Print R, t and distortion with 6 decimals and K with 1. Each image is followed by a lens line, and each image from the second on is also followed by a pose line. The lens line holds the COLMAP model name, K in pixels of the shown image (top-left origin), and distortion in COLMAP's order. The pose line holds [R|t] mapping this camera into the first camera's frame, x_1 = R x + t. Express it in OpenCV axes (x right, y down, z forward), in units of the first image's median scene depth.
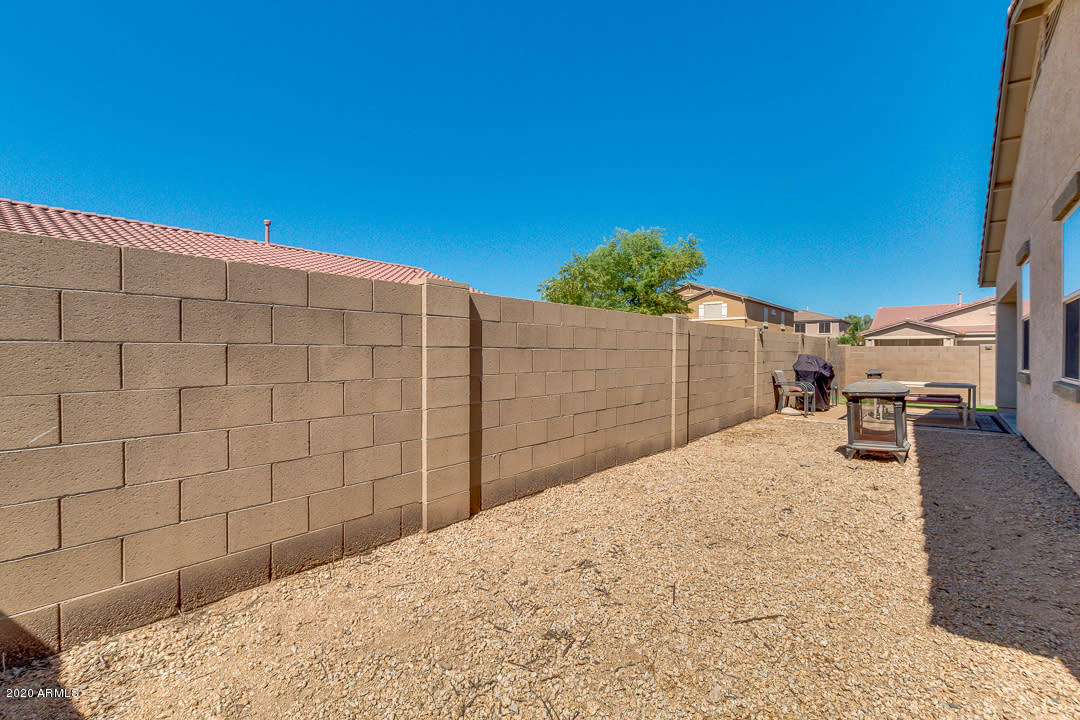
lens RADIAL K [[497.6, 0, 541.8], [0, 497.6, 360.3], [0, 0, 1]] dist [0.000246, -0.000581]
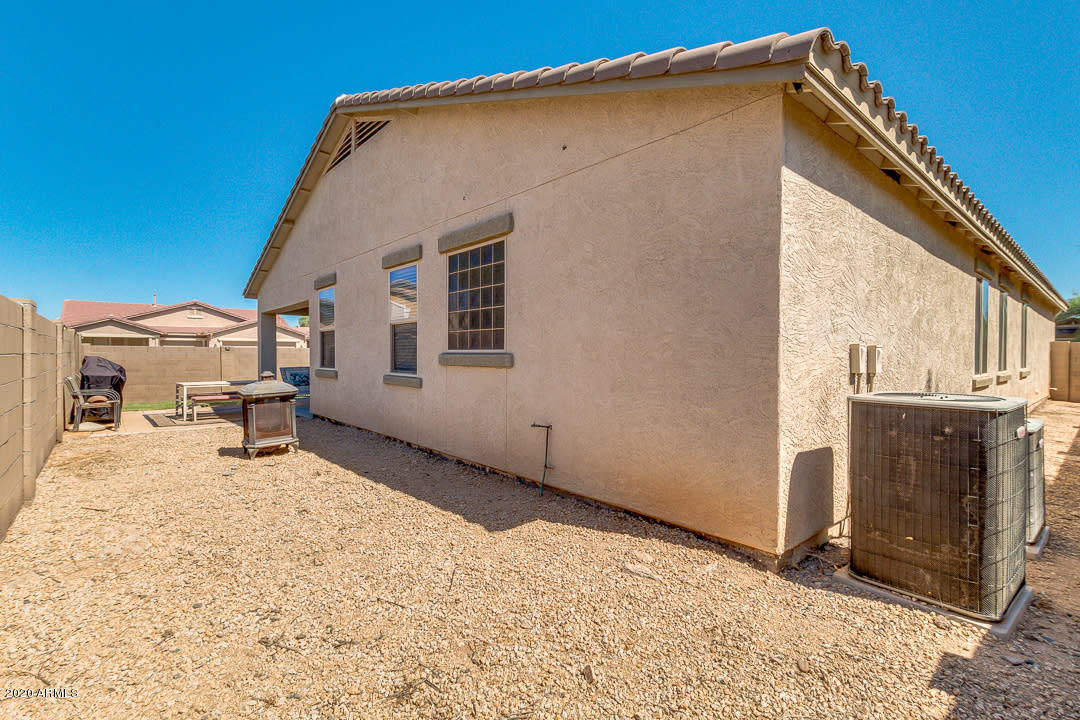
lens RADIAL K [[497.6, 0, 540.3], [0, 497.6, 356.1], [0, 0, 1]] dist [0.000246, -0.000581]
pose [[0.152016, -0.005446, 0.988363, -0.281232], [0.010072, 0.999941, 0.003961, -0.011869], [-0.988327, 0.009353, 0.152062, 0.225537]]
